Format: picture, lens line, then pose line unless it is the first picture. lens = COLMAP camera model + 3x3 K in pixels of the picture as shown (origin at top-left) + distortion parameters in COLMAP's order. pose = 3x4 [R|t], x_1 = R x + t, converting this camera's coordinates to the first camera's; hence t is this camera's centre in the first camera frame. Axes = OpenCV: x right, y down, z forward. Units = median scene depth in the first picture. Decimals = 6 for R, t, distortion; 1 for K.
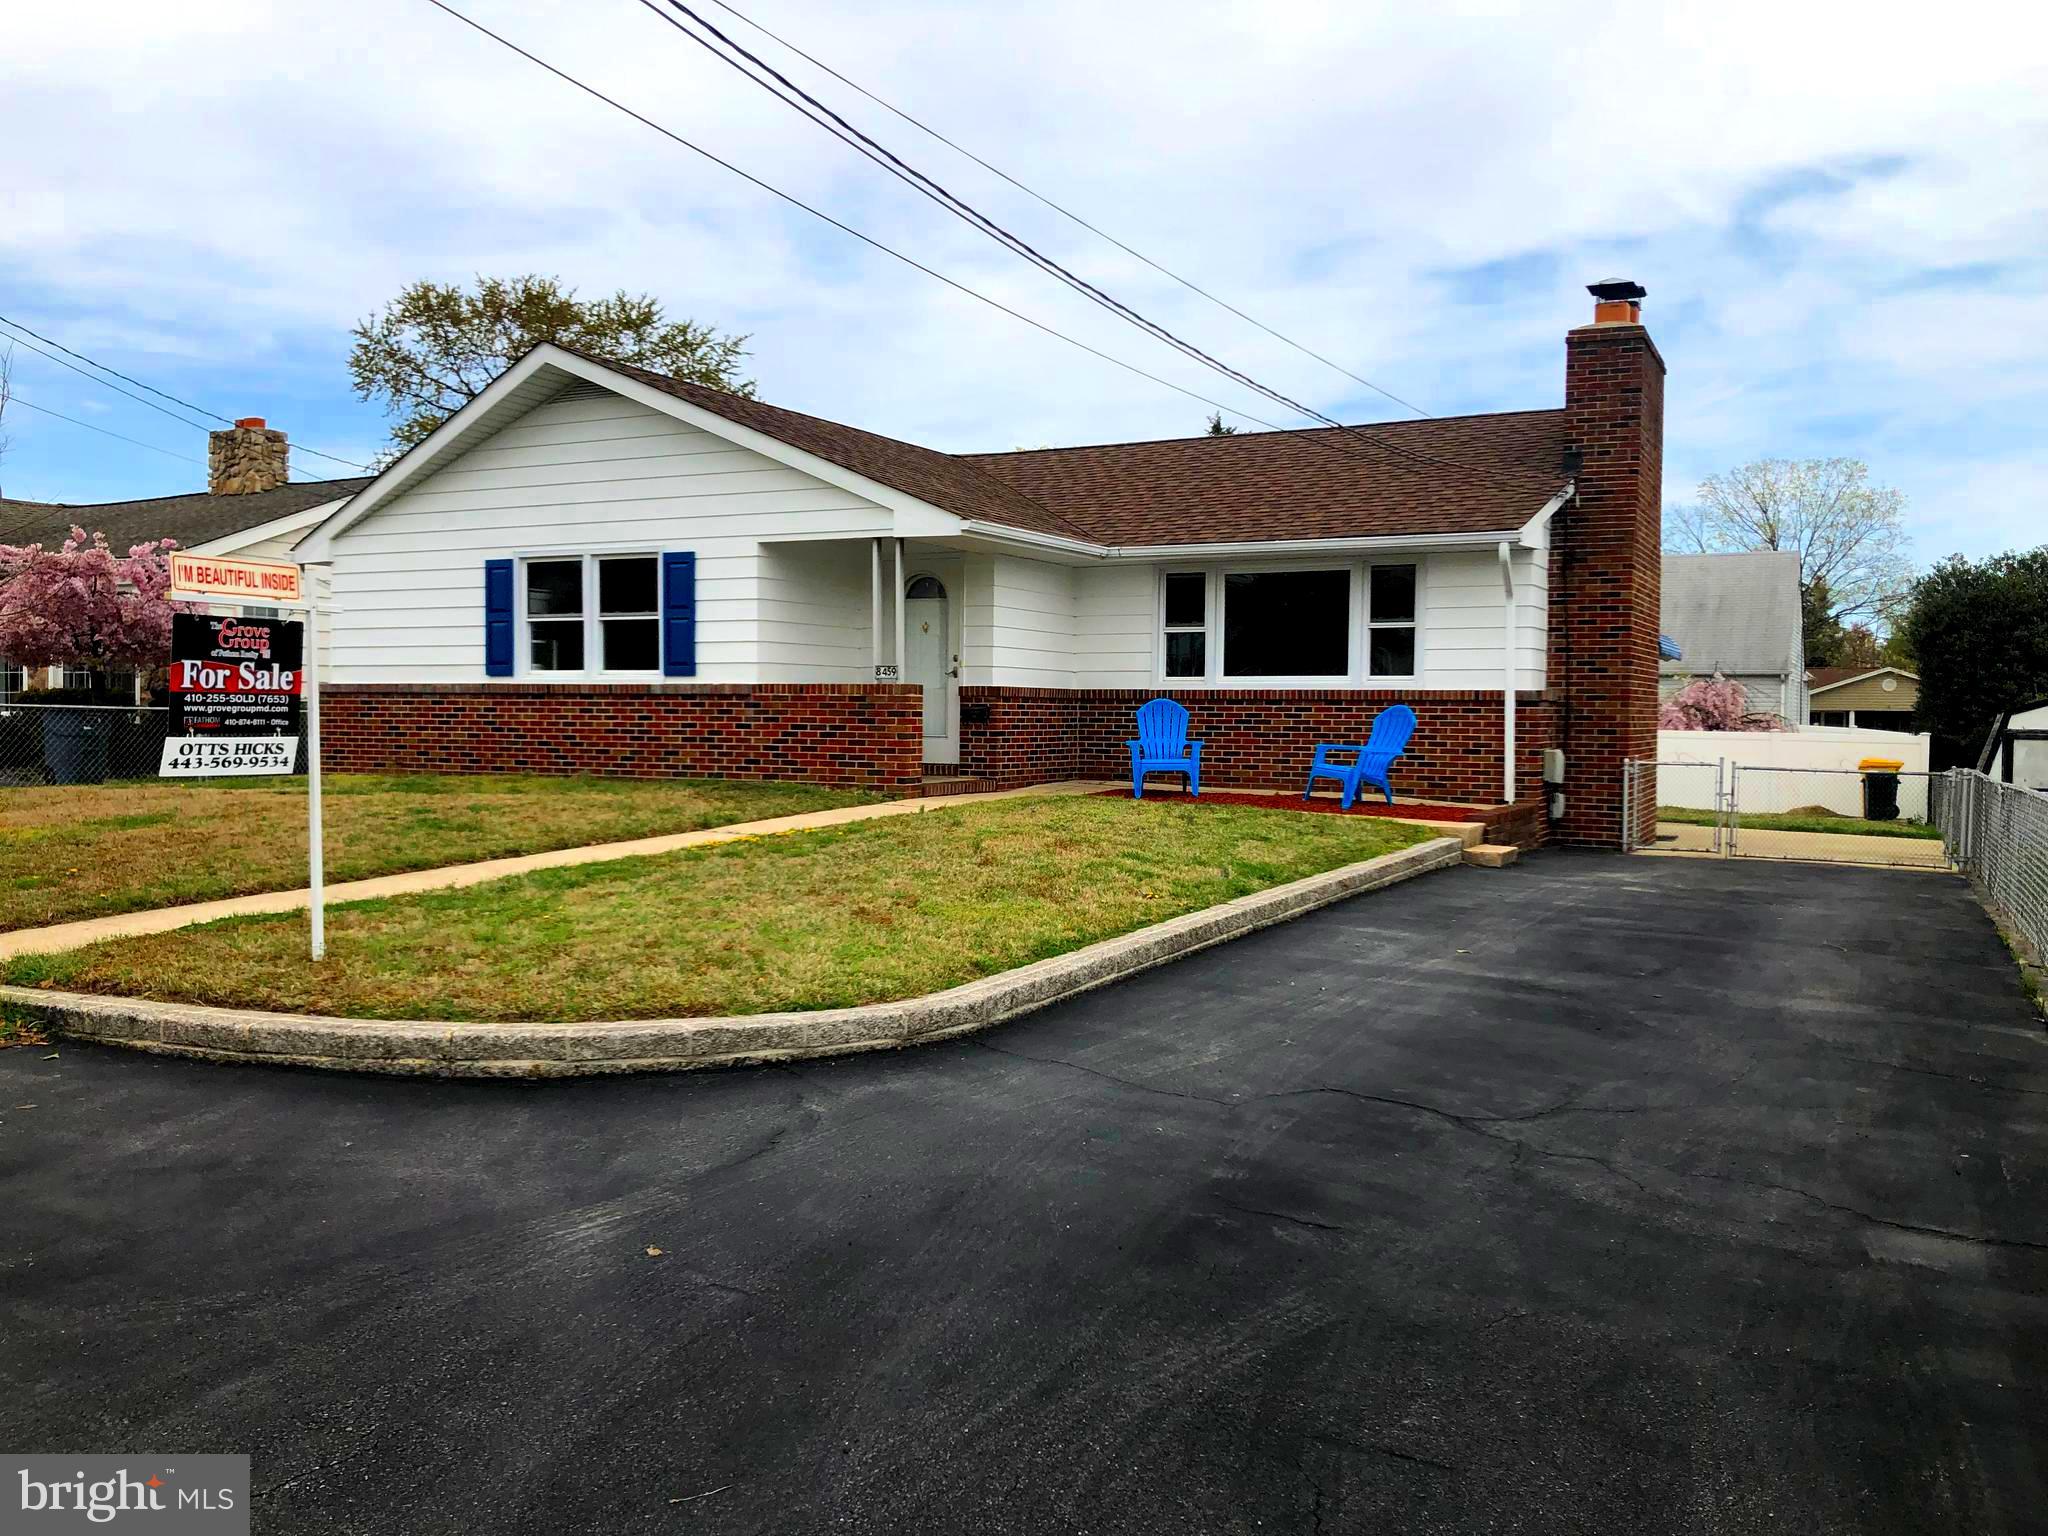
lens RADIAL K [[1679.3, 0, 1021.1], [0, 1679.3, 776.8], [0, 0, 1]] dist [0.057024, -0.063192]
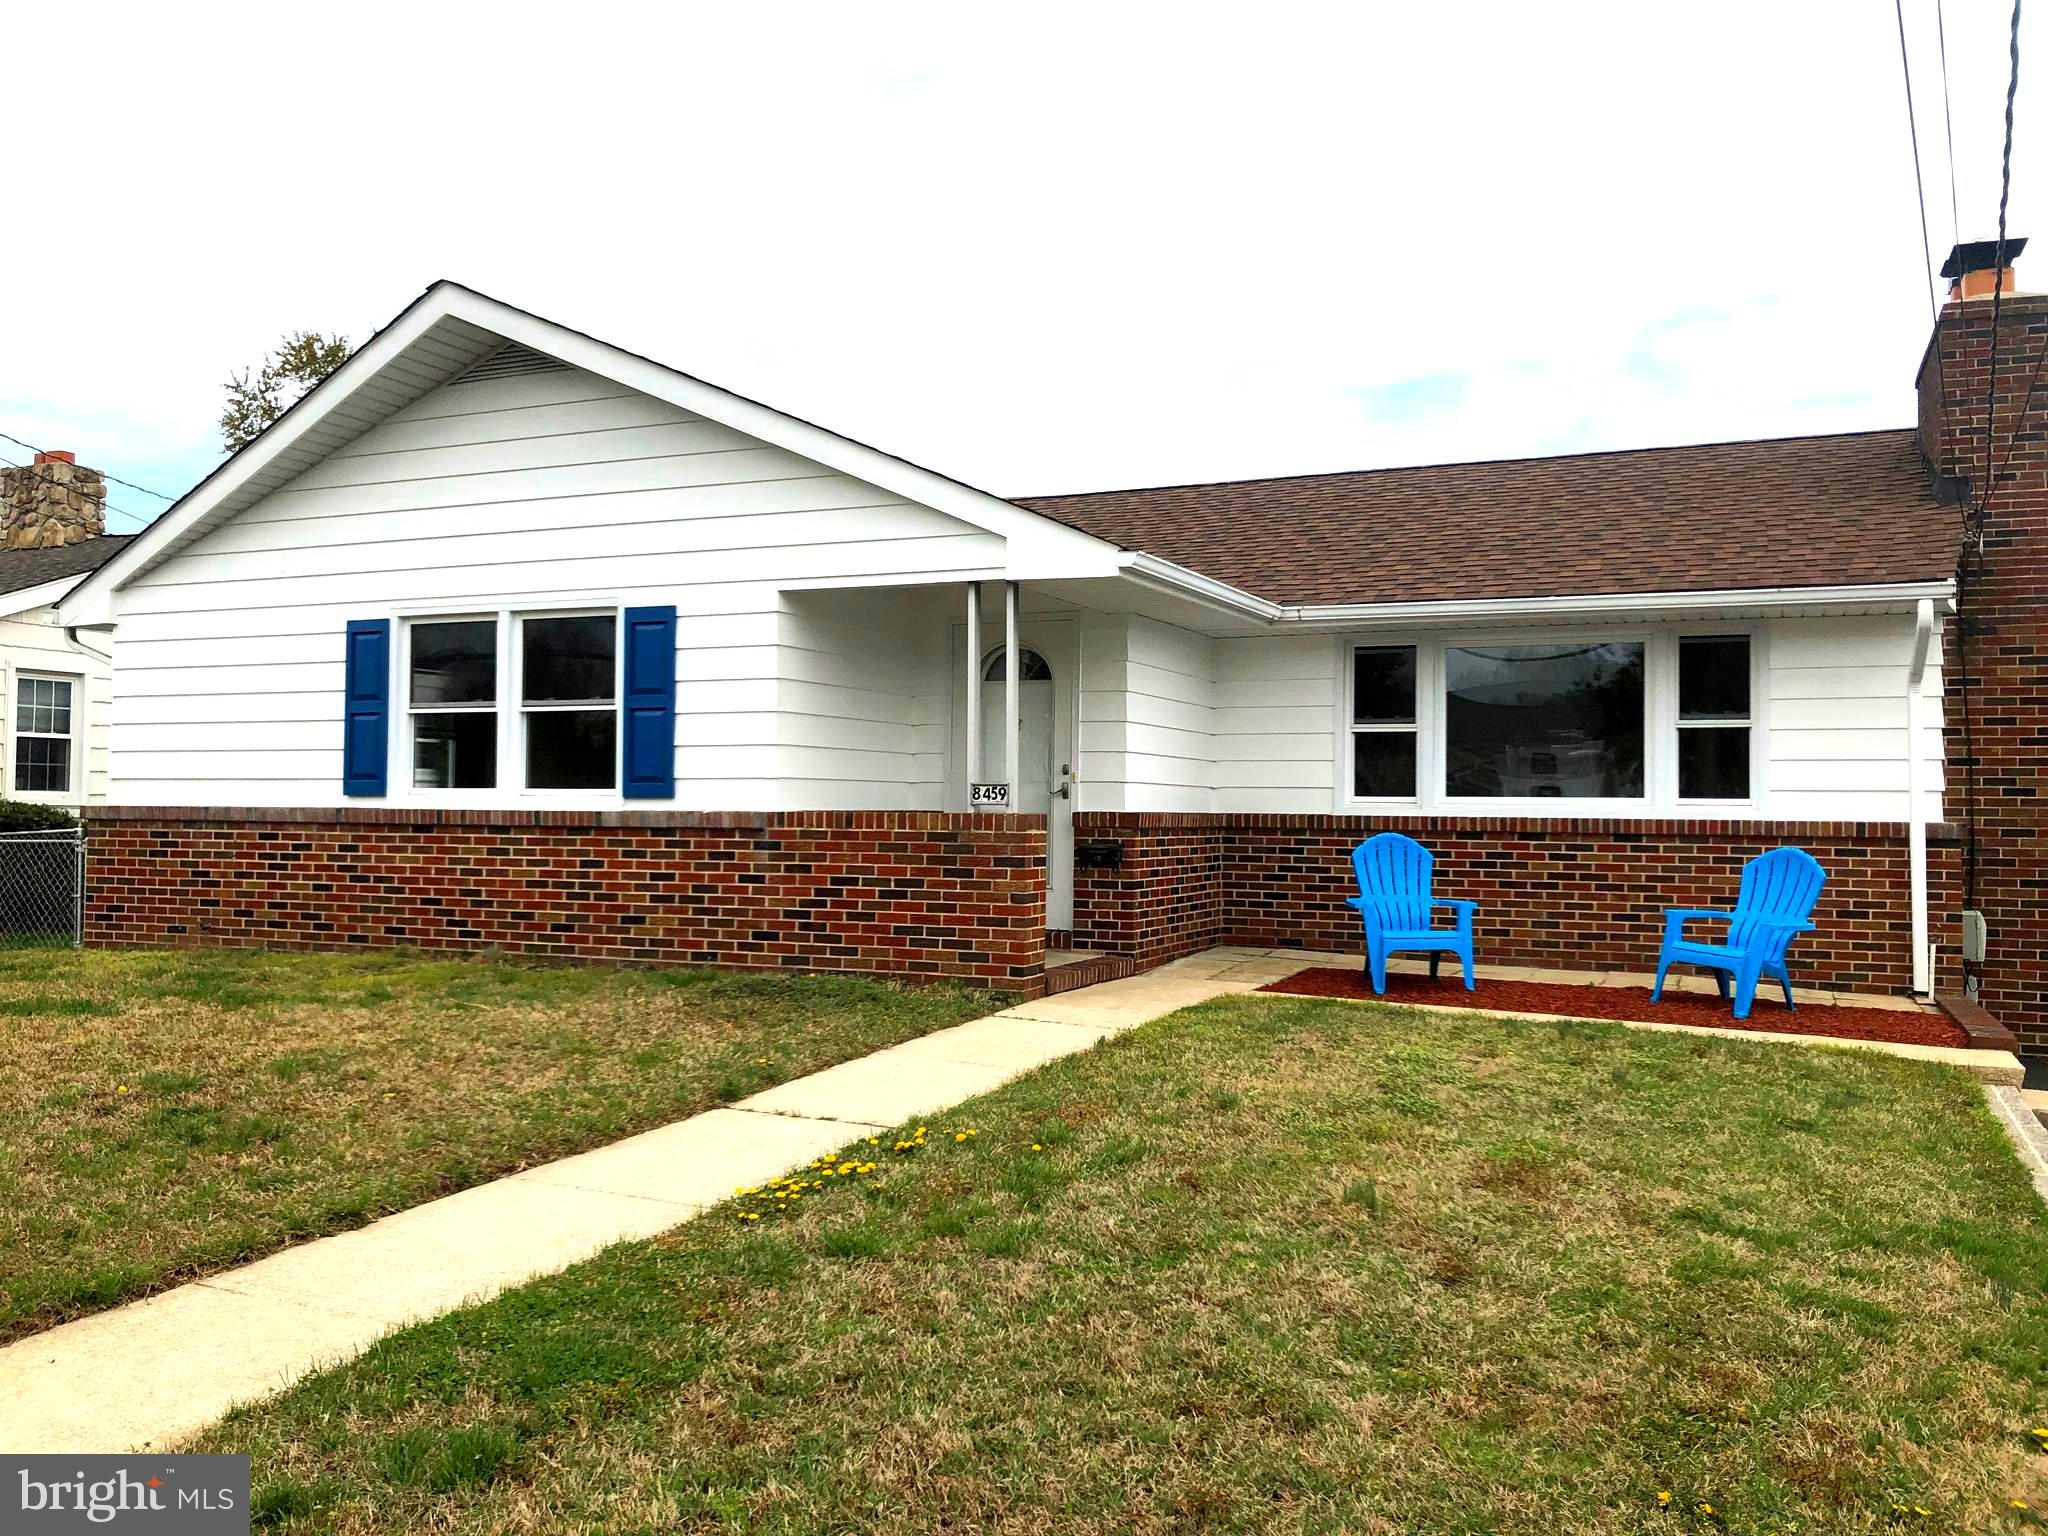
lens RADIAL K [[1679.3, 0, 1014.2], [0, 1679.3, 759.1], [0, 0, 1]] dist [0.057024, -0.063192]
pose [[0.998574, 0.002798, 0.053321, -0.095213], [0.000815, 0.997712, -0.067599, -0.030369], [-0.053388, 0.067546, 0.996287, 0.342722]]
